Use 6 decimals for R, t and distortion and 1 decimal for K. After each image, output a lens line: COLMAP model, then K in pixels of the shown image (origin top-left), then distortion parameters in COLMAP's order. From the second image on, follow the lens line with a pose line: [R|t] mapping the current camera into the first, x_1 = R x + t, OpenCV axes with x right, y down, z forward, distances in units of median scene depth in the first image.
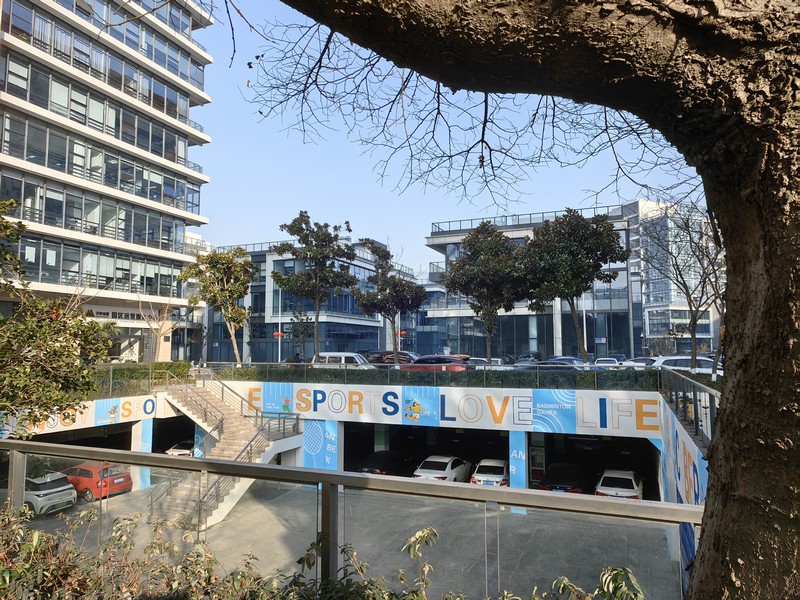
lens RADIAL K [[535.7, 0, 399.3], [0, 535.7, 313.4], [0, 0, 1]] dist [0.007010, 0.001827]
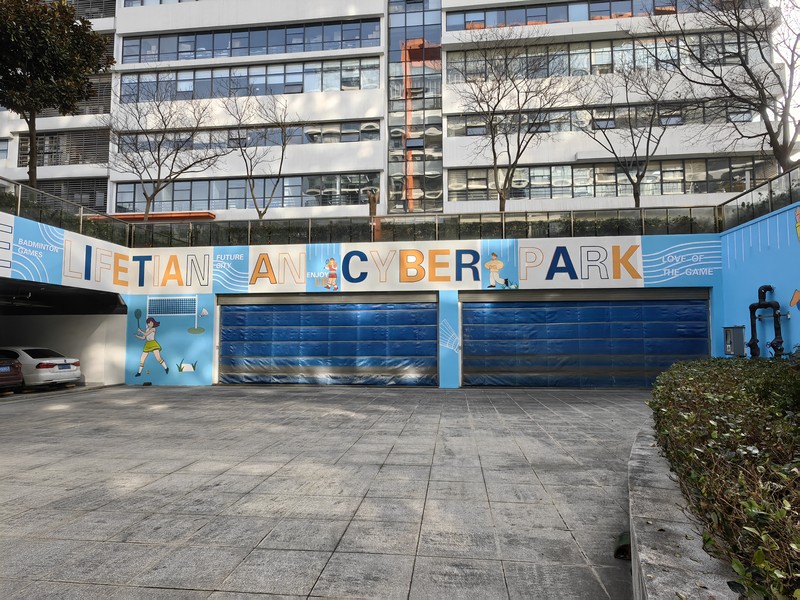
lens RADIAL K [[473.8, 0, 398.6], [0, 473.8, 303.2], [0, 0, 1]] dist [0.002924, 0.001008]
pose [[-0.268469, 0.076656, 0.960233, -0.378484], [-0.072748, 0.992369, -0.099560, 0.235003], [-0.960537, -0.096584, -0.260844, 0.587016]]
